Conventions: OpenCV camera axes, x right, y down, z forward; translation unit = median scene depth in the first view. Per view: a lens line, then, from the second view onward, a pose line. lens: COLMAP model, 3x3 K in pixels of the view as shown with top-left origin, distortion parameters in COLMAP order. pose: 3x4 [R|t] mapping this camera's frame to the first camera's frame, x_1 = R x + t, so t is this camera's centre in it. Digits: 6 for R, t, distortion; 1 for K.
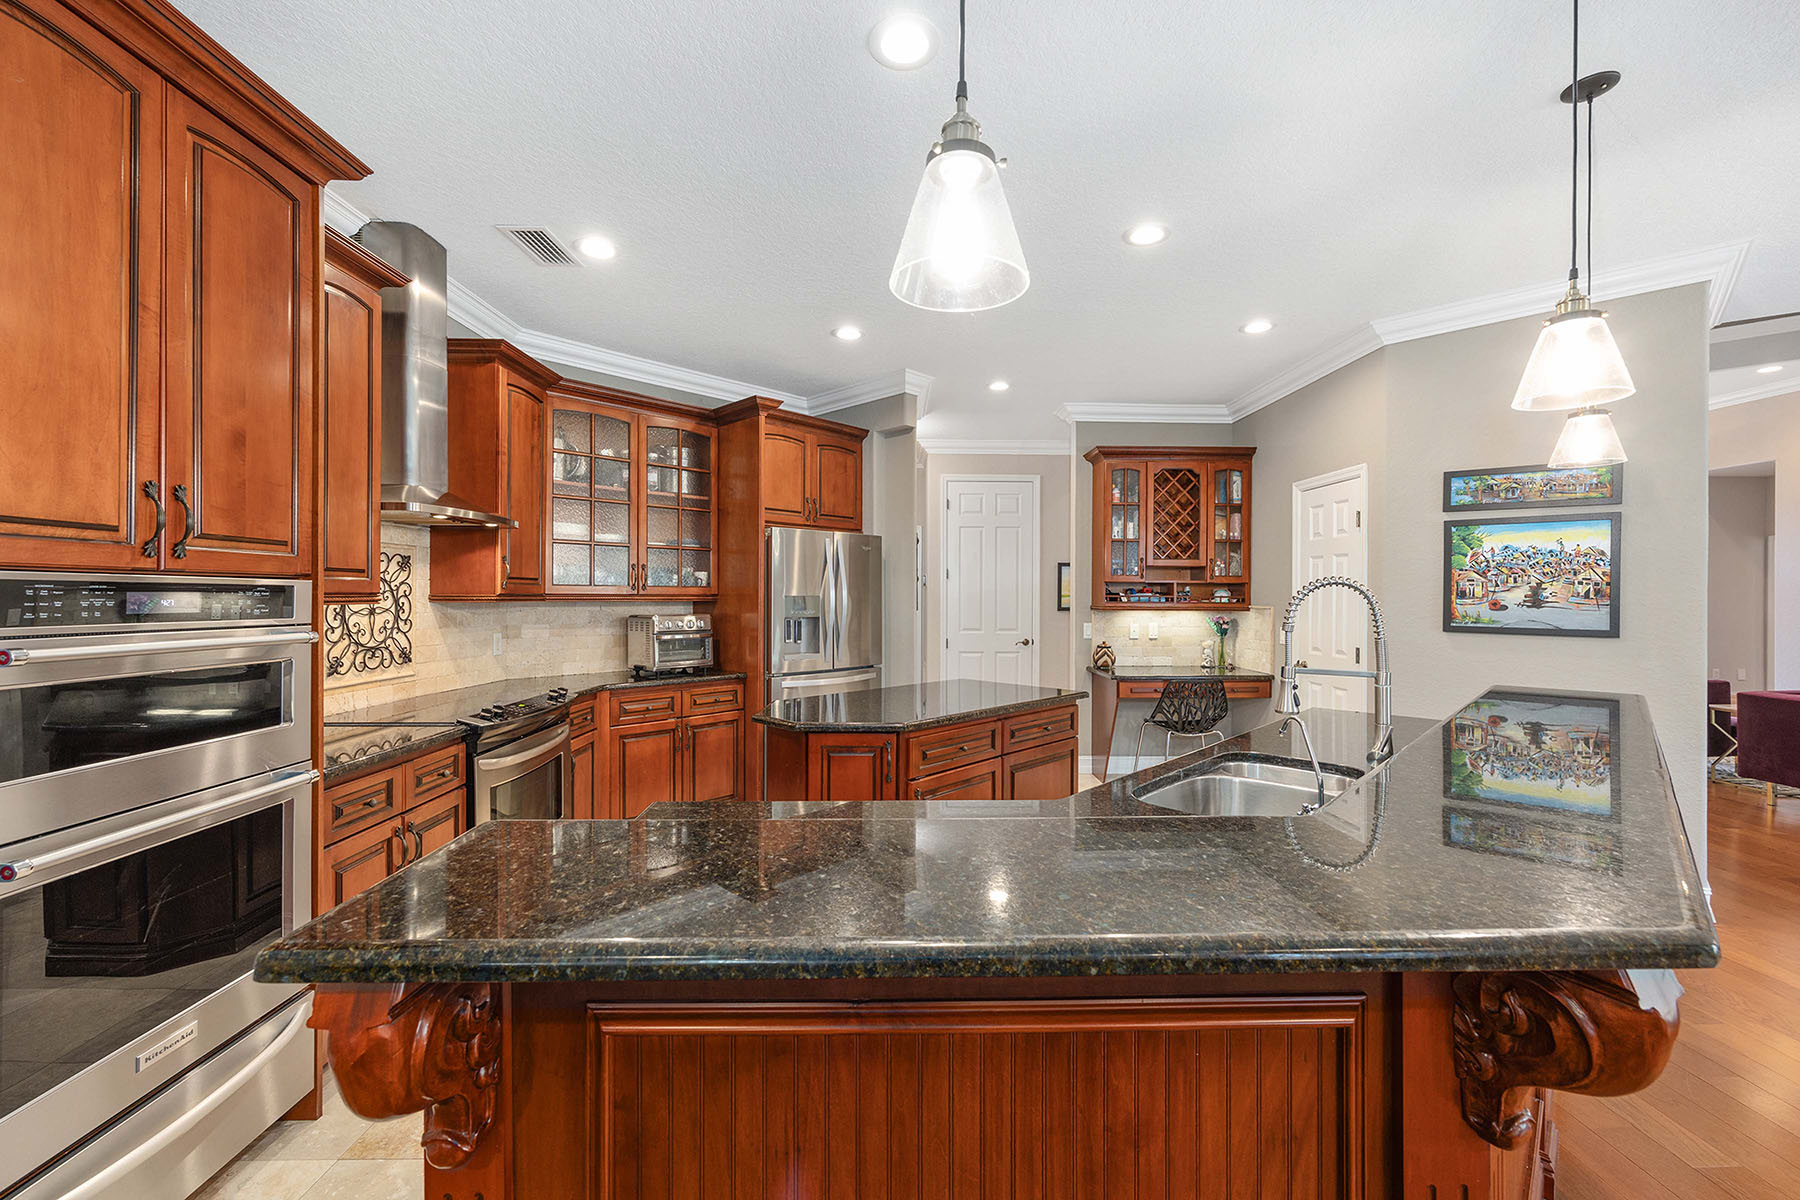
lens RADIAL K [[729.7, 0, 902.8], [0, 729.7, 593.2], [0, 0, 1]] dist [-0.002401, 0.001388]
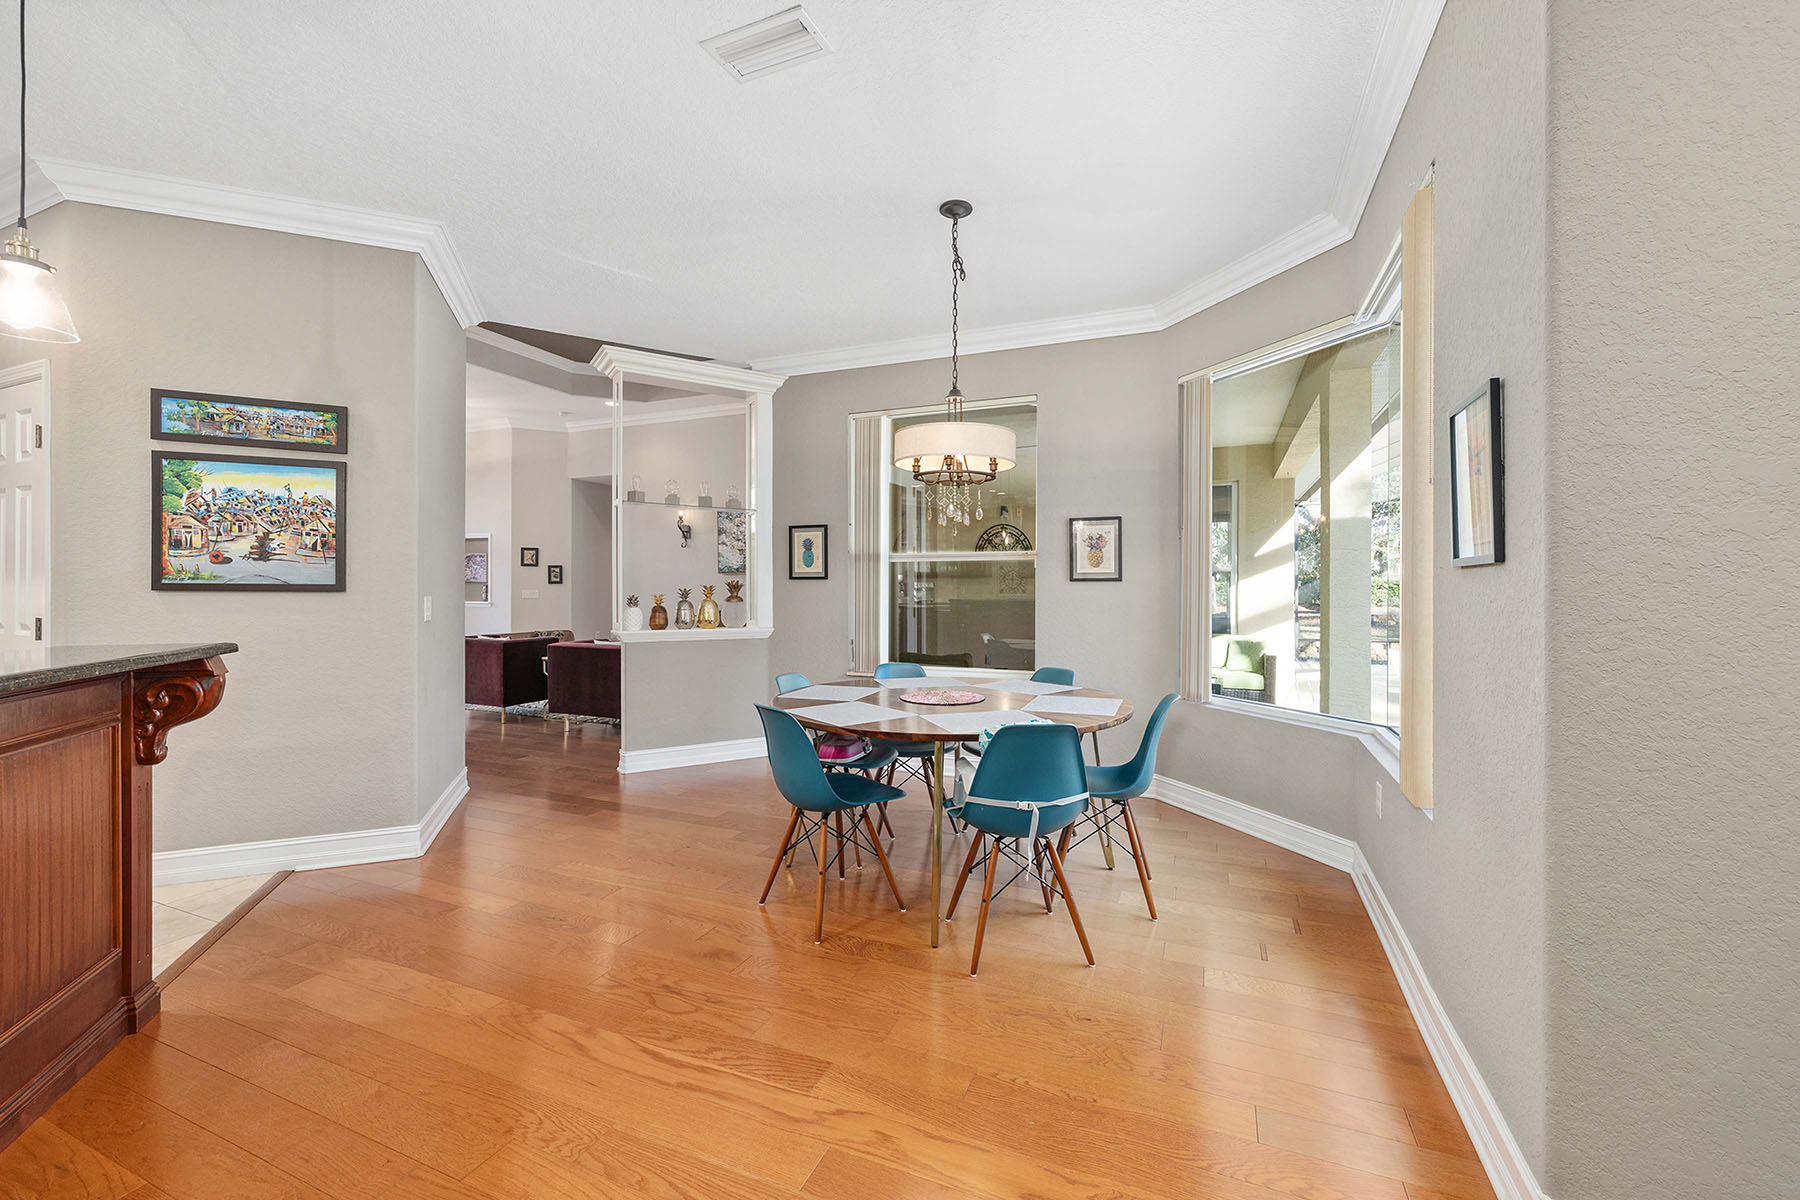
lens RADIAL K [[729.7, 0, 903.1], [0, 729.7, 591.1], [0, 0, 1]] dist [-0.002401, 0.001388]
pose [[0.405402, -0.006741, 0.914114, 0.354972], [-0.003475, 0.999954, 0.008915, 0.043974], [-0.914132, -0.006791, 0.405360, -0.065353]]
